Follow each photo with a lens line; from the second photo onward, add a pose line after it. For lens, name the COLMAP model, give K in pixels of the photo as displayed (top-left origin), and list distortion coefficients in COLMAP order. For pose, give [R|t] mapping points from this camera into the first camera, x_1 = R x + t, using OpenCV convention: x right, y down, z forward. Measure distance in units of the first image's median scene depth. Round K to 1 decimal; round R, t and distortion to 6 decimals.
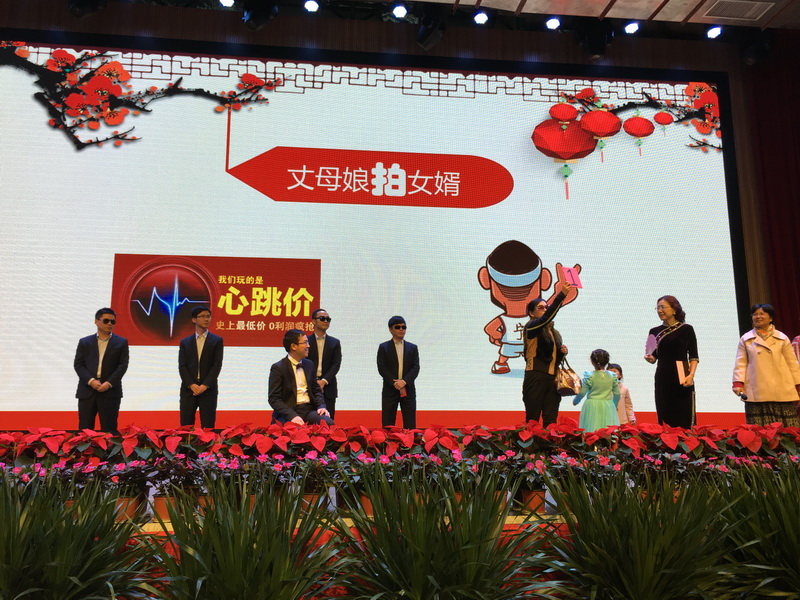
lens RADIAL K [[685.6, 0, 400.0], [0, 685.6, 300.0], [0, 0, 1]] dist [0.079563, -0.128072]
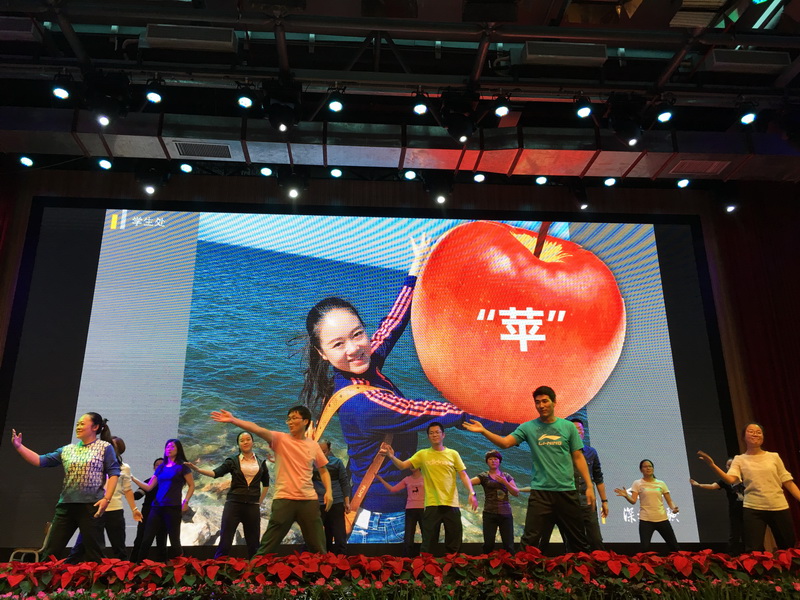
lens RADIAL K [[659.9, 0, 400.0], [0, 659.9, 300.0], [0, 0, 1]] dist [0.073655, -0.106692]
pose [[0.998918, -0.019794, -0.042089, 0.075775], [0.013164, 0.988240, -0.152346, -0.093416], [0.044610, 0.151627, 0.987431, -0.266876]]
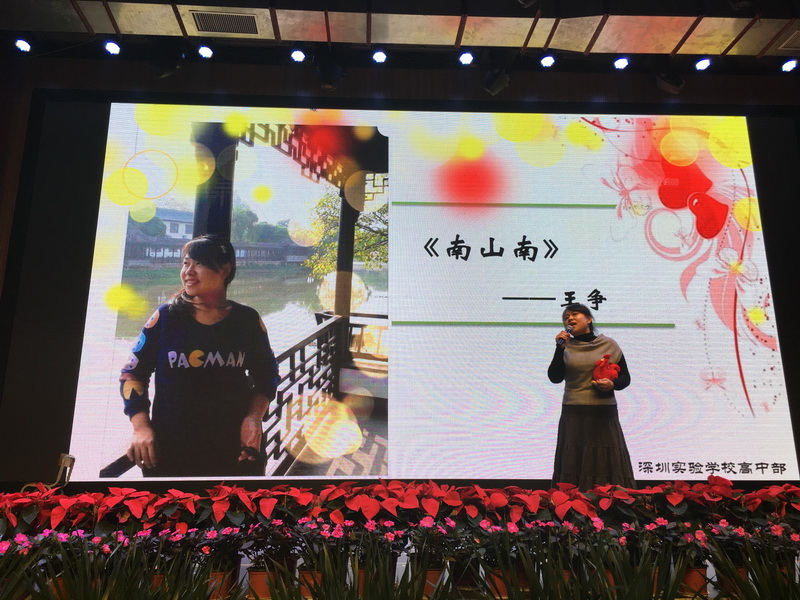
lens RADIAL K [[659.9, 0, 400.0], [0, 659.9, 300.0], [0, 0, 1]] dist [0.073655, -0.106692]
pose [[0.997120, -0.018679, -0.073507, -0.093095], [0.013434, 0.997371, -0.071215, 0.007801], [0.074644, 0.070022, 0.994749, 0.151634]]
